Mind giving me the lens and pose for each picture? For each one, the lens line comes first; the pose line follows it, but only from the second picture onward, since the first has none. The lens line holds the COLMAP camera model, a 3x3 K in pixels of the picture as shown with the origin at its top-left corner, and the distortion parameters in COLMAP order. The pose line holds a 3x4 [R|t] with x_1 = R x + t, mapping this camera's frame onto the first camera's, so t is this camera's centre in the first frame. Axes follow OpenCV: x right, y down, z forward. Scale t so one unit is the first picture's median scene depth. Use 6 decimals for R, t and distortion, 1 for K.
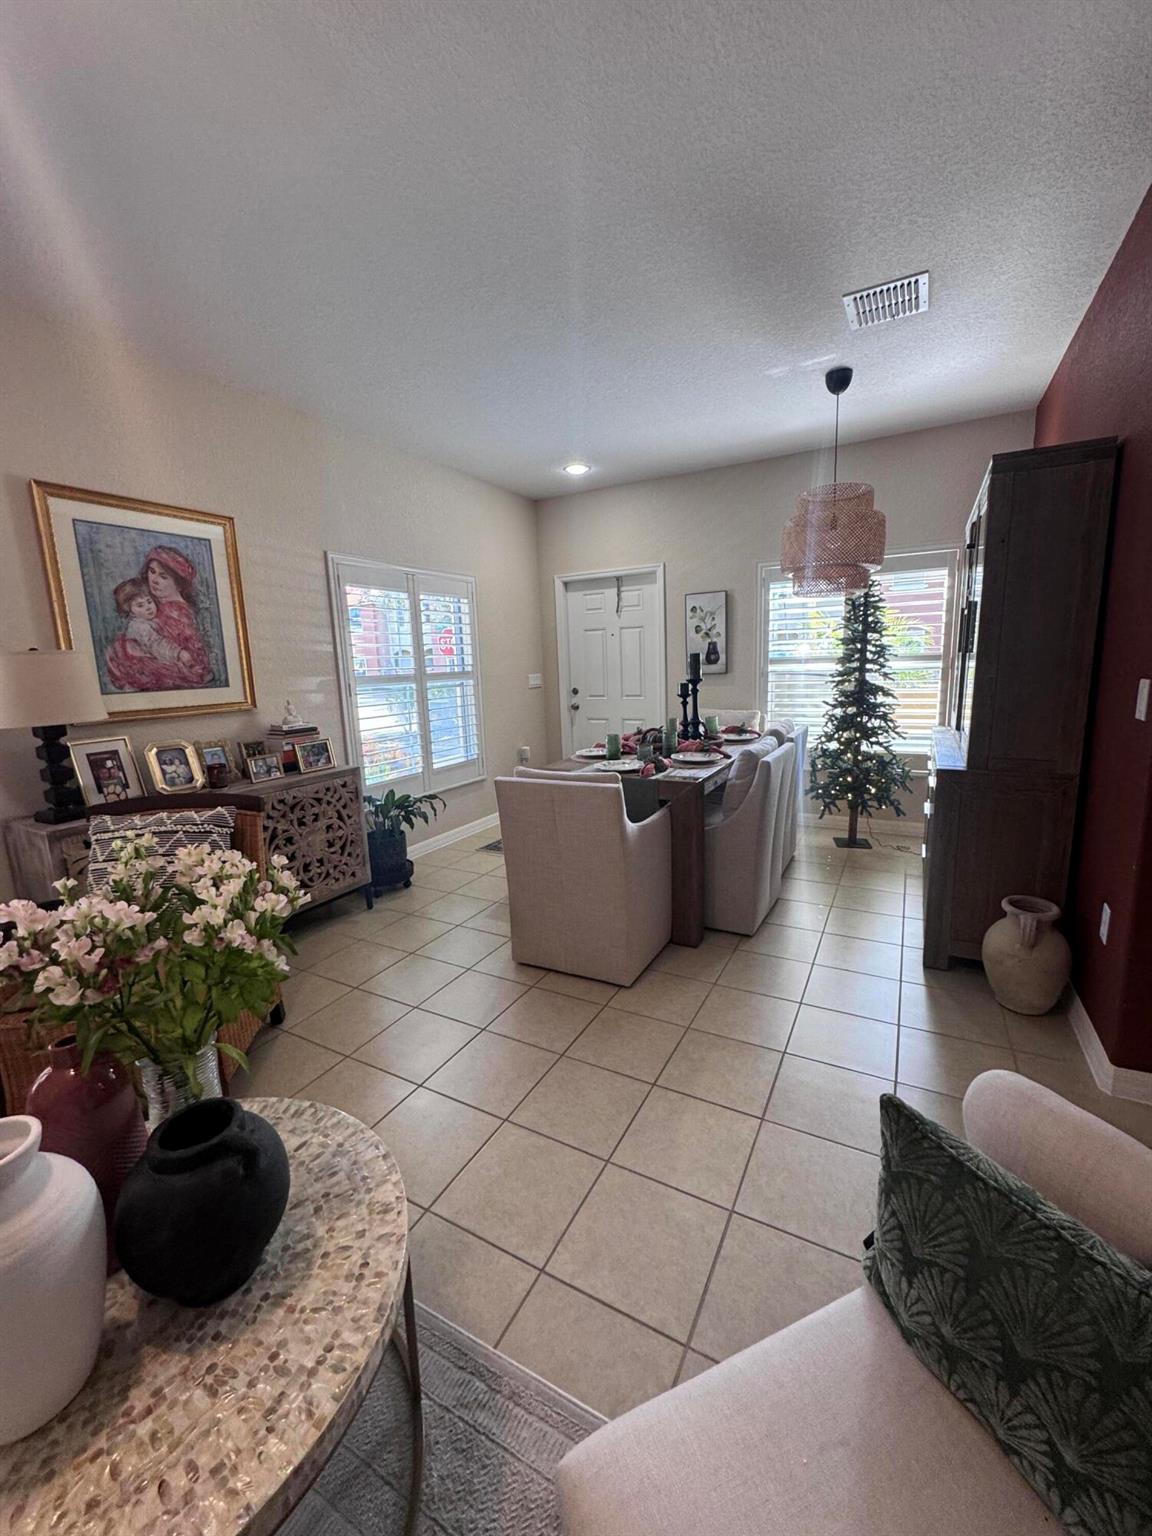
lens RADIAL K [[609.9, 0, 576.0], [0, 609.9, 768.0], [0, 0, 1]] dist [-0.002557, -0.000235]
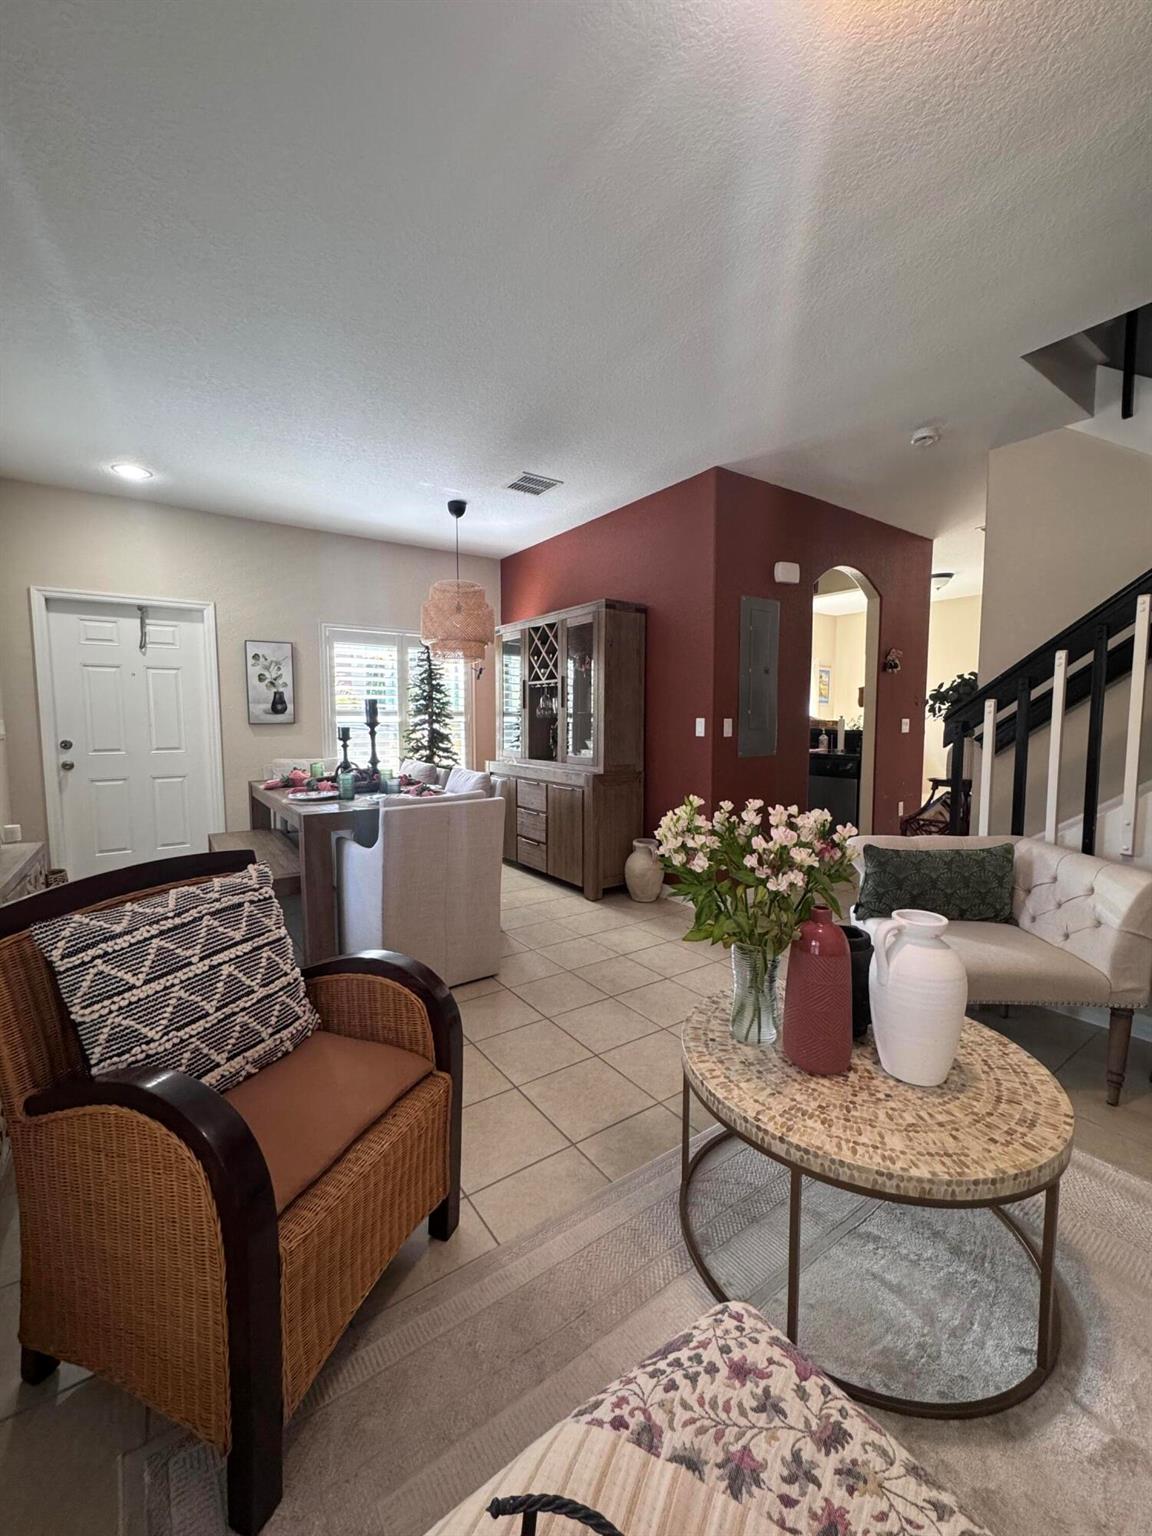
lens RADIAL K [[609.9, 0, 576.0], [0, 609.9, 768.0], [0, 0, 1]] dist [-0.002557, -0.000235]
pose [[0.438372, -0.038014, 0.897989, -0.458069], [0.144197, 0.989138, -0.028520, 0.013671], [-0.887151, 0.141990, 0.439092, 0.155406]]
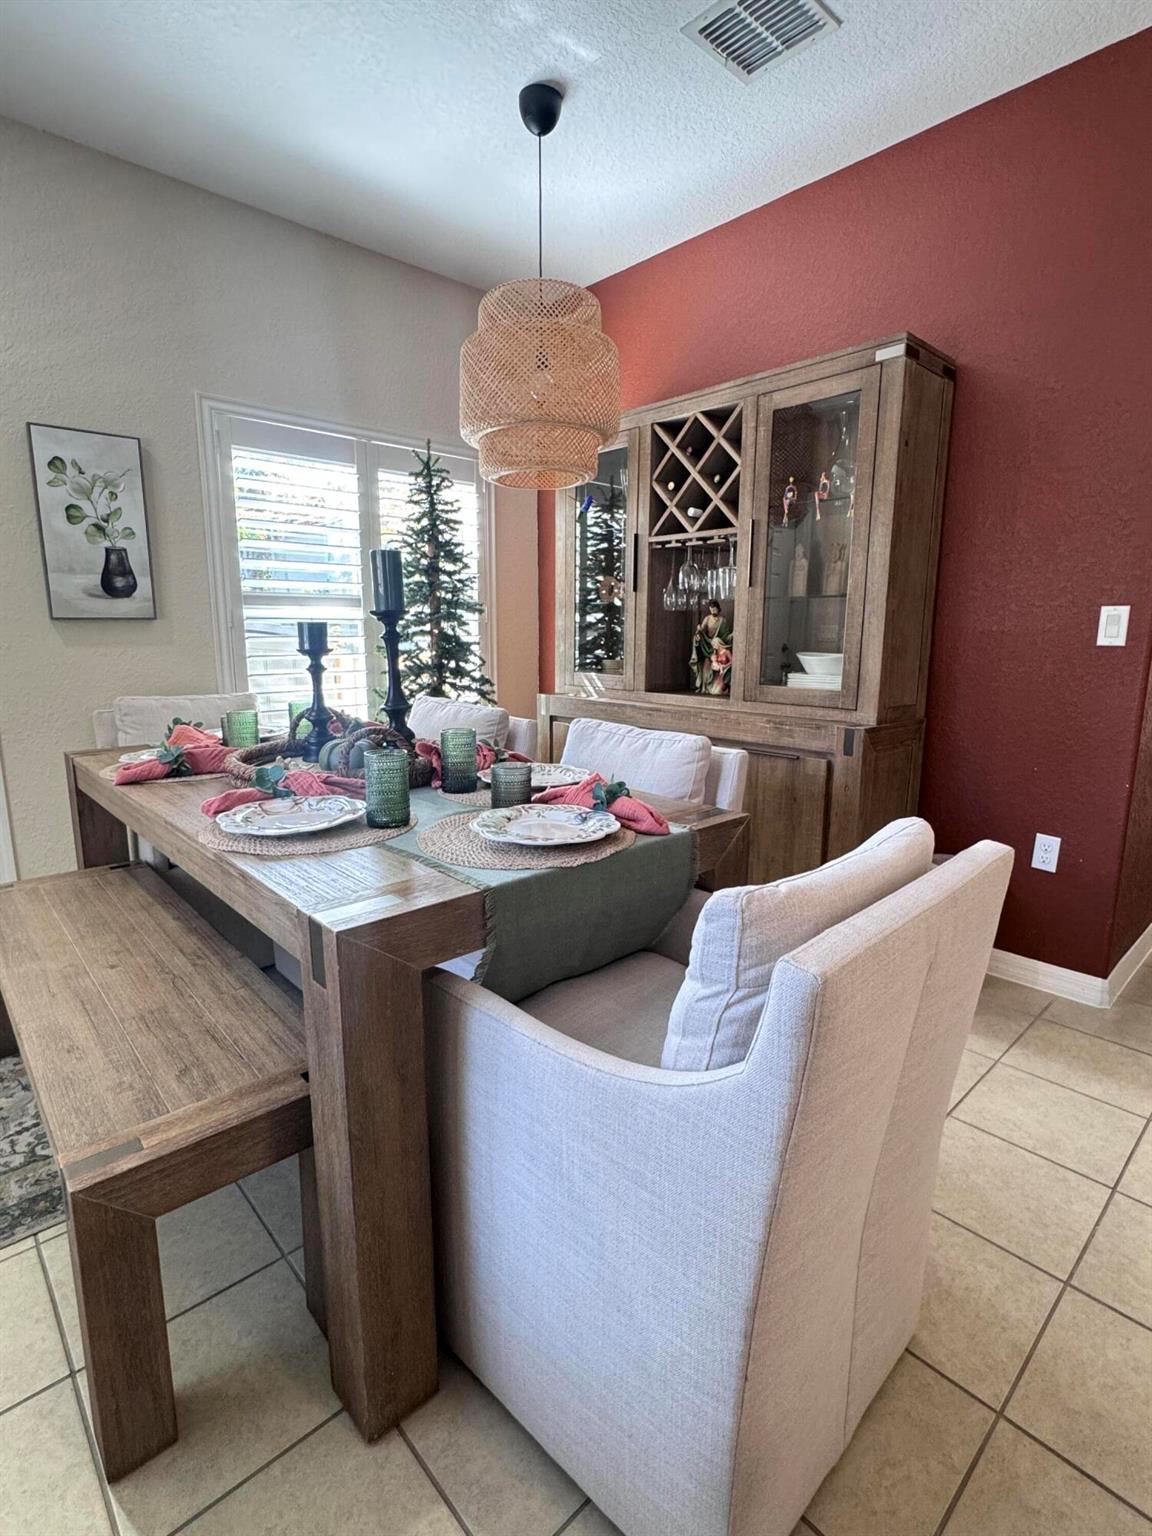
lens RADIAL K [[743.2, 0, 576.0], [0, 743.2, 768.0], [0, 0, 1]] dist [-0.004371, 0.000294]
pose [[0.314969, -0.139318, 0.938821, -0.206163], [0.153601, 0.983610, 0.094432, -0.046282], [-0.936590, 0.114461, 0.331207, 0.519500]]
